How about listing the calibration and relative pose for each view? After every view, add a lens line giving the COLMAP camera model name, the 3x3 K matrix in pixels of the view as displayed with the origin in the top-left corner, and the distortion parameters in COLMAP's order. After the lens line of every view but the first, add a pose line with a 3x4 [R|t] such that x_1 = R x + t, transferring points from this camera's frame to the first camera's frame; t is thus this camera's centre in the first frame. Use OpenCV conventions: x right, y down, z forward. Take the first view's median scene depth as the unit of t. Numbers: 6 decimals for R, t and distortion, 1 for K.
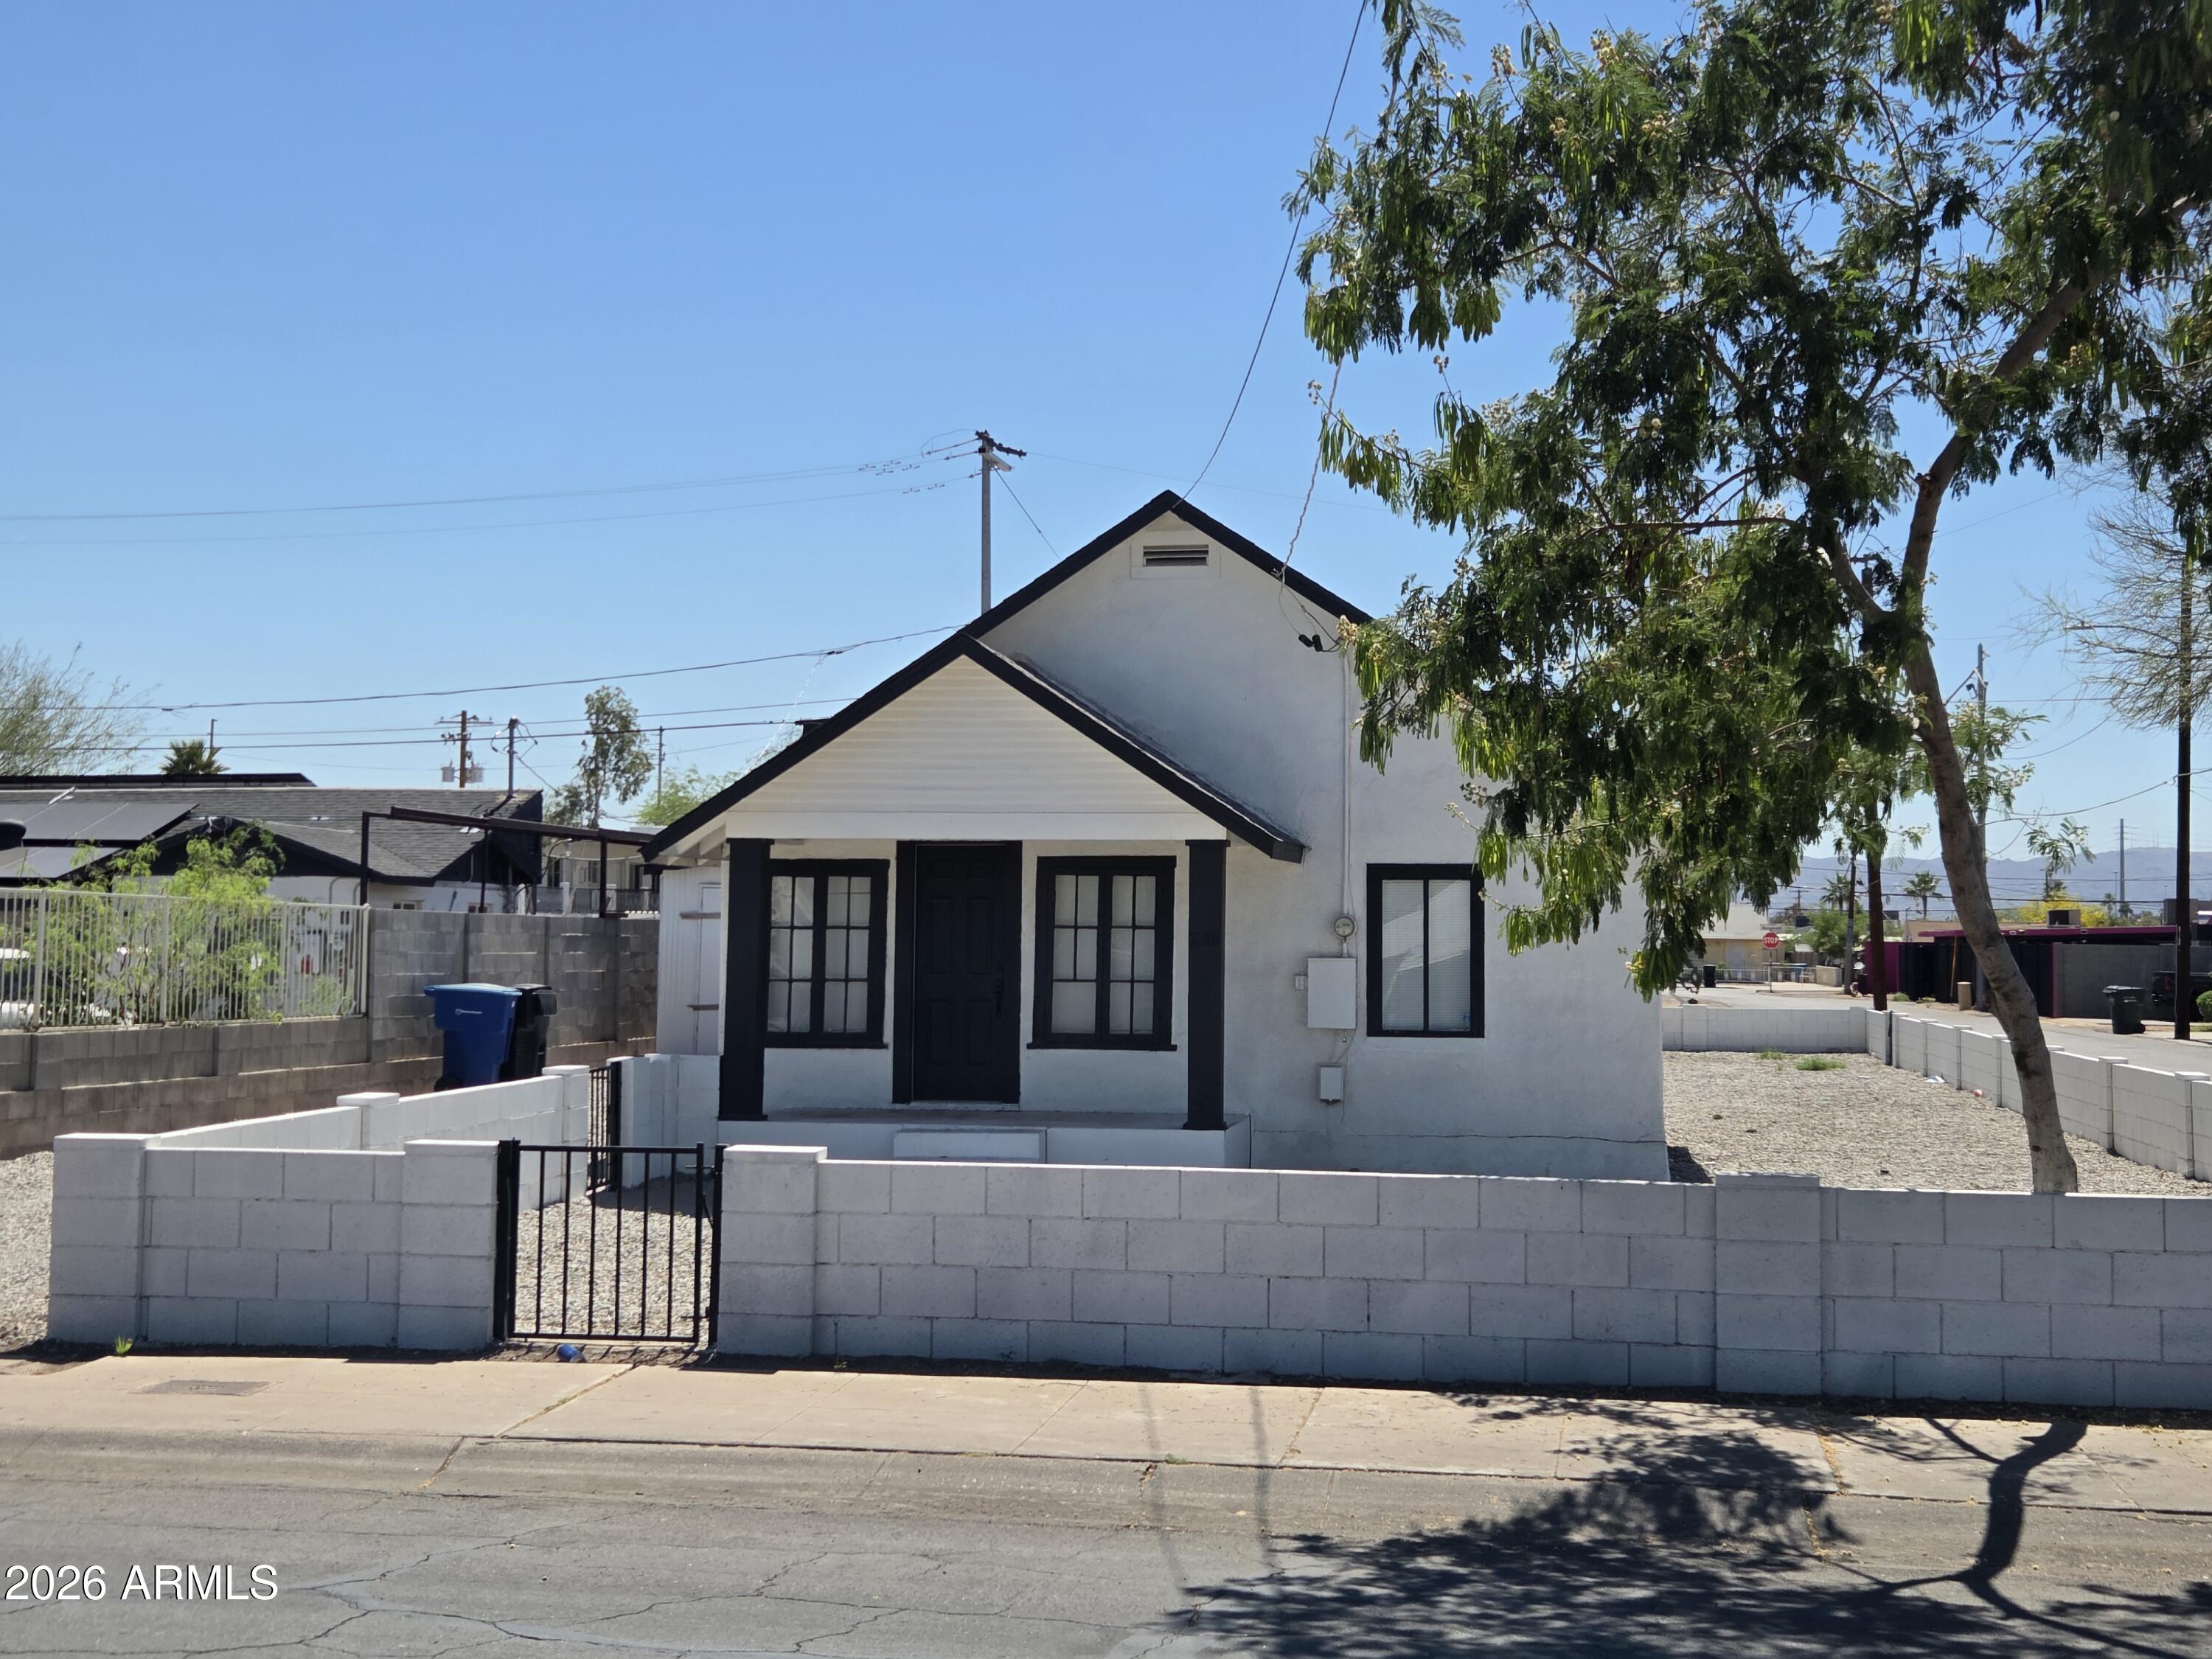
lens RADIAL K [[2945.9, 0, 1107.3], [0, 2945.9, 826.9], [0, 0, 1]] dist [0.017242, 0.000000]
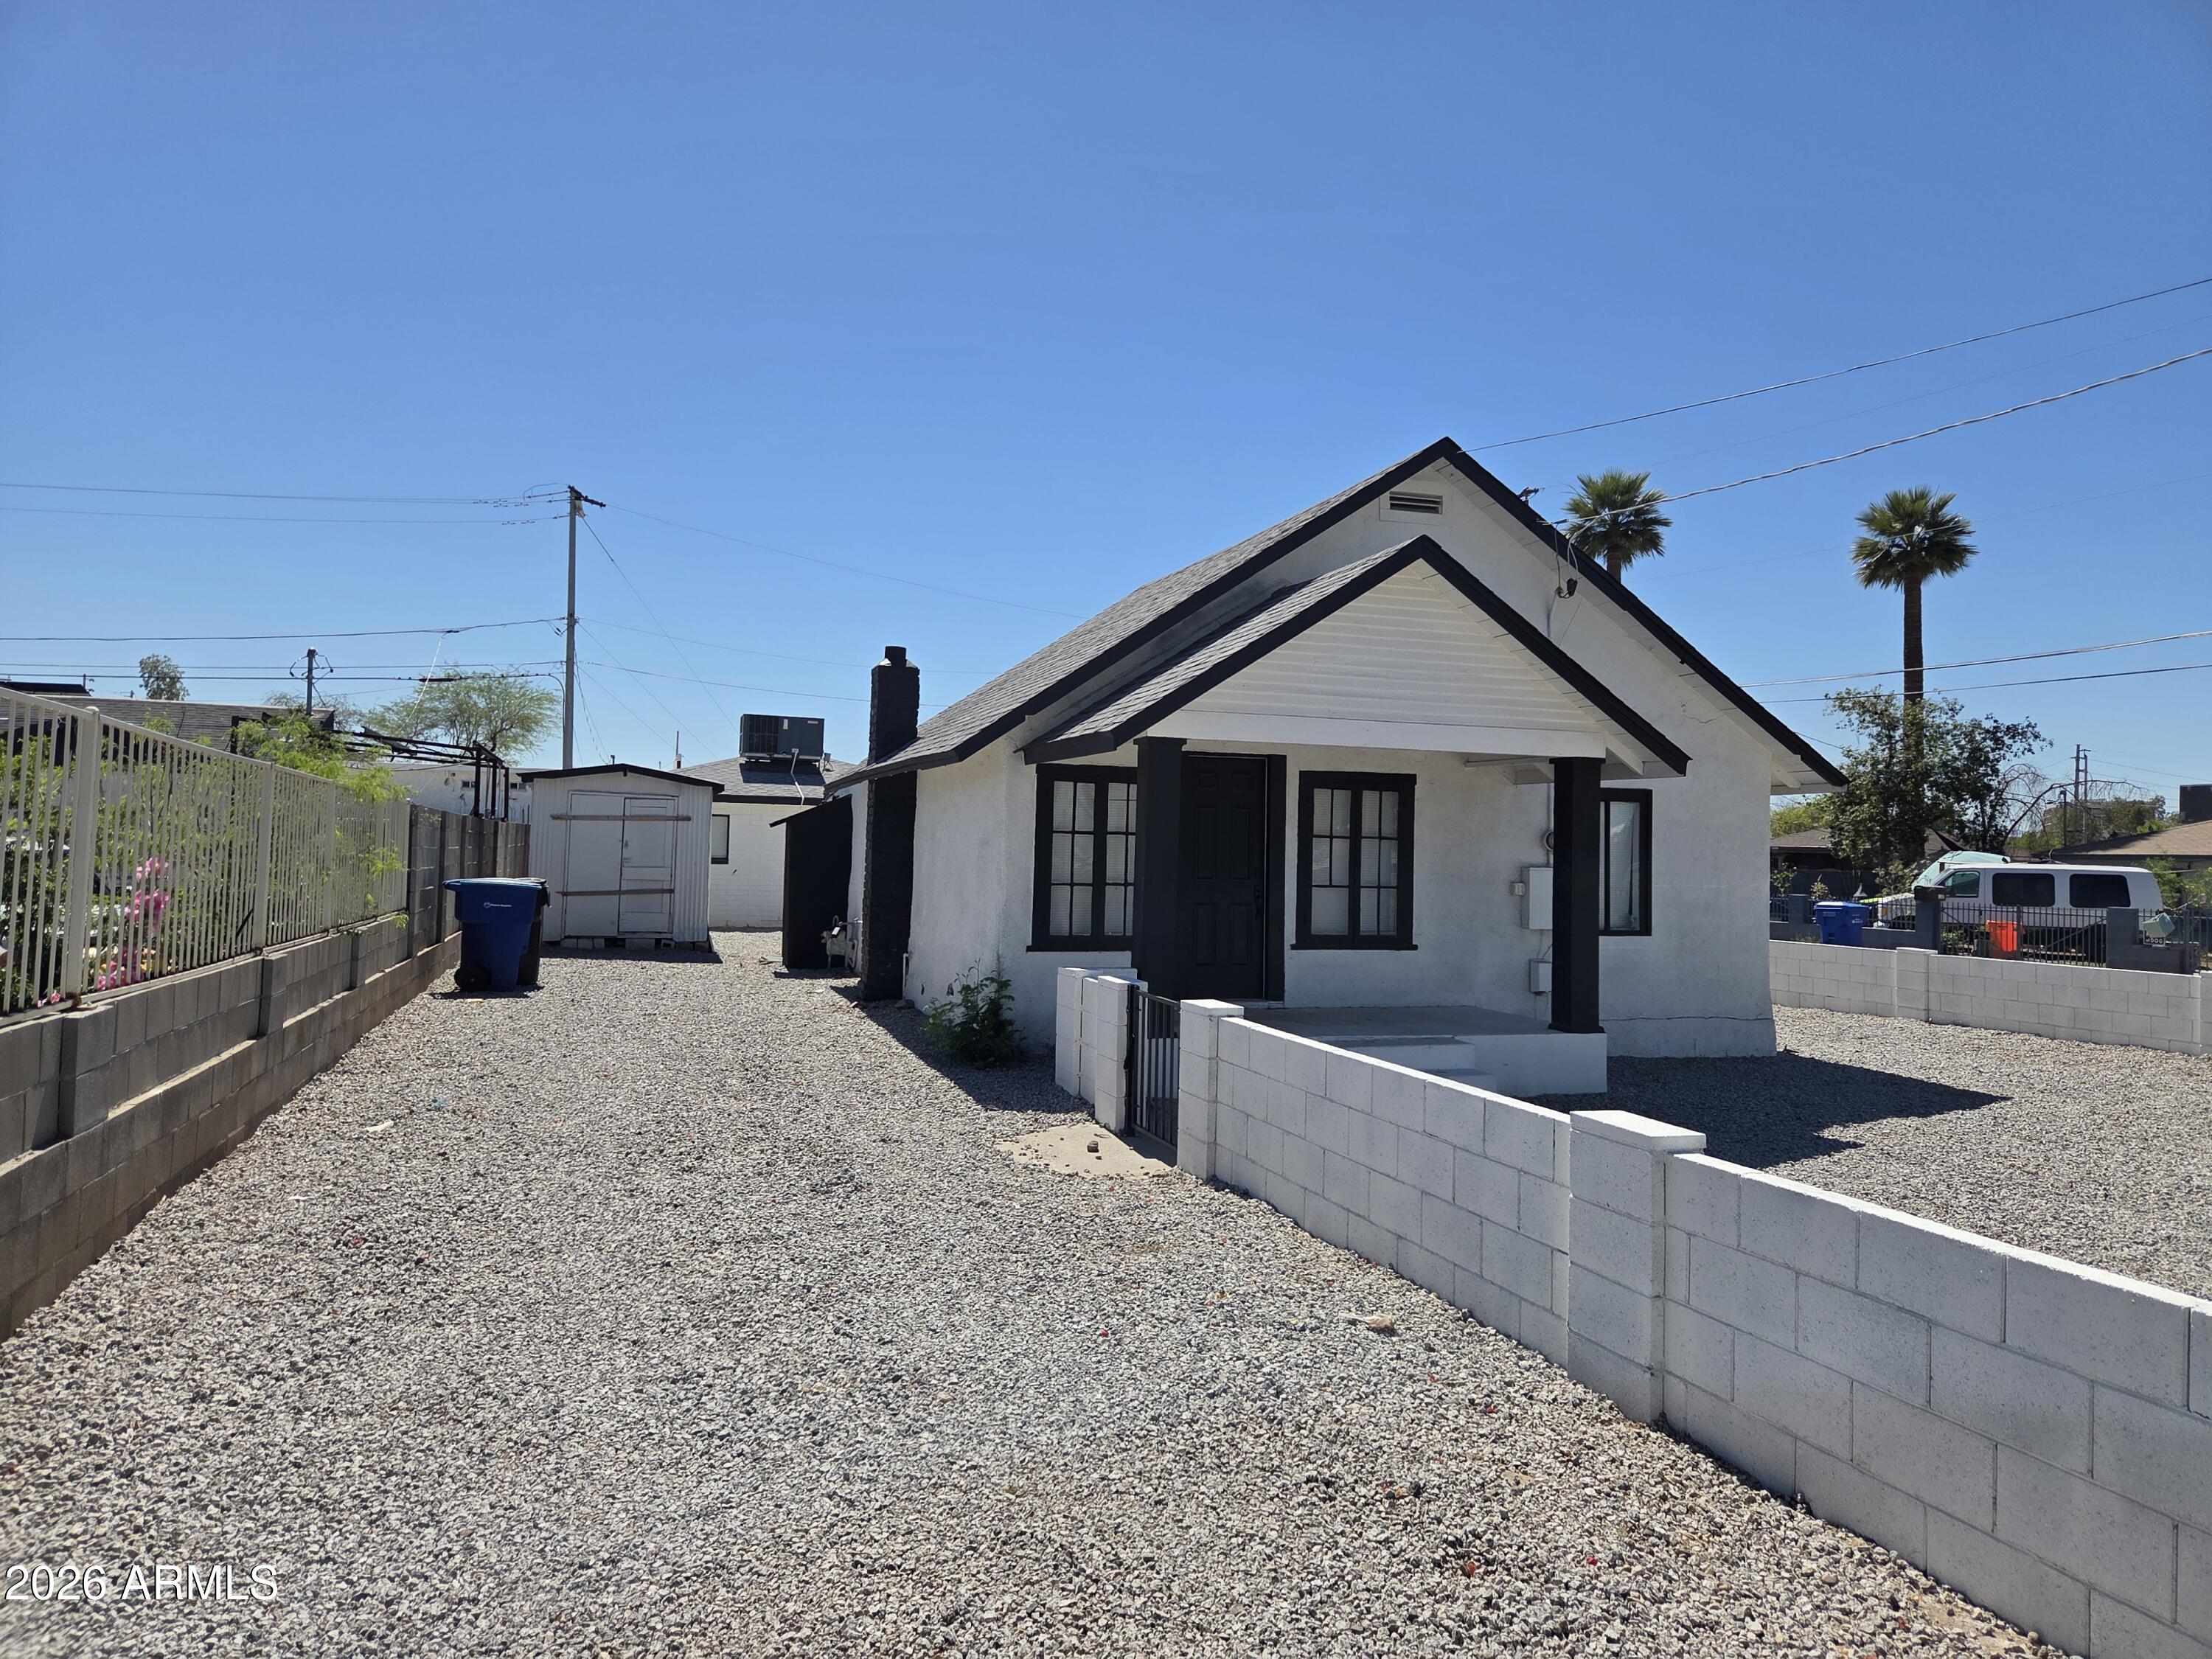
lens RADIAL K [[1494.8, 0, 1103.7], [0, 1494.8, 828.0], [0, 0, 1]] dist [0.041368, -0.005664]
pose [[0.898228, 0.018188, 0.439154, -0.328065], [-0.031580, 0.999232, 0.023209, 0.020566], [-0.438394, -0.034715, 0.898112, 0.542533]]
